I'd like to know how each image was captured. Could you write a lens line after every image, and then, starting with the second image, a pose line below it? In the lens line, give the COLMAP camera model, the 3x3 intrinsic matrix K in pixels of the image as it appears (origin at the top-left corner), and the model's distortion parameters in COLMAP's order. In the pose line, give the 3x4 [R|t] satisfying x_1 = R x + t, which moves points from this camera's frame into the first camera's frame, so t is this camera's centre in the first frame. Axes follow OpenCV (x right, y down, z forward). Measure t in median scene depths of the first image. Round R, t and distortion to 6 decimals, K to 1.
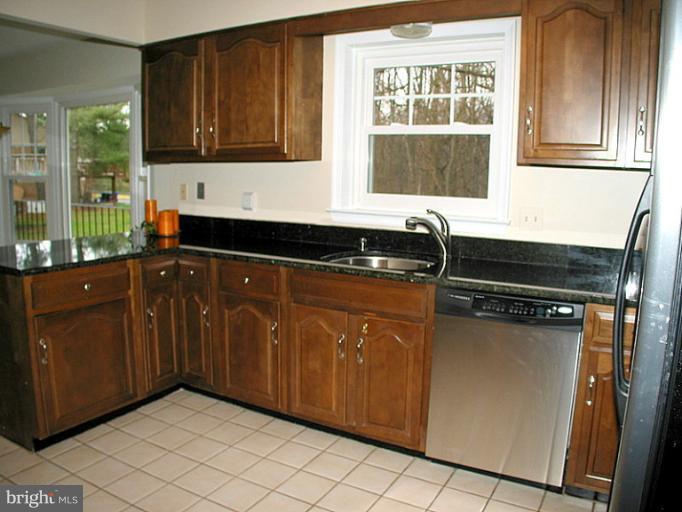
lens RADIAL K [[560.1, 0, 341.0], [0, 560.1, 256.0], [0, 0, 1]] dist [-0.197009, 0.102463]
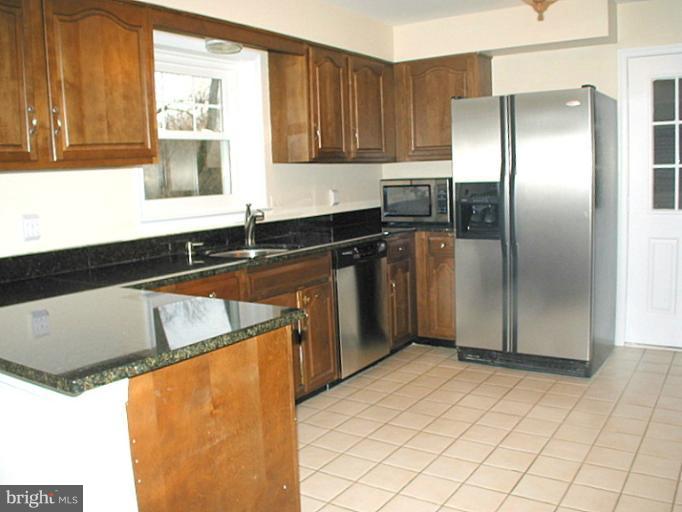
lens RADIAL K [[587.8, 0, 341.0], [0, 587.8, 256.0], [0, 0, 1]] dist [-0.142843, 0.002404]
pose [[0.118563, -0.151488, 0.981323, -0.965129], [0.186096, 0.974171, 0.127900, -0.094608], [-0.975352, 0.167456, 0.143692, 0.605944]]
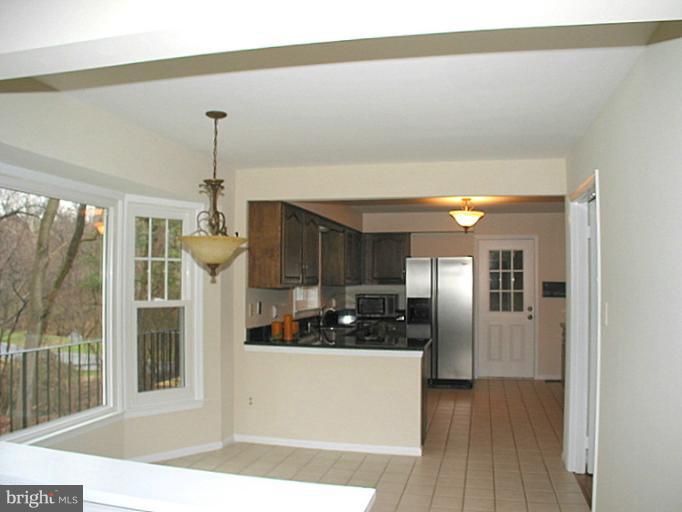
lens RADIAL K [[587.8, 0, 341.0], [0, 587.8, 256.0], [0, 0, 1]] dist [-0.142843, 0.002404]
pose [[-0.273475, 0.020620, 0.961658, -1.977269], [0.128084, 0.991647, 0.015161, -0.277124], [-0.953313, 0.127319, -0.273832, 1.381868]]
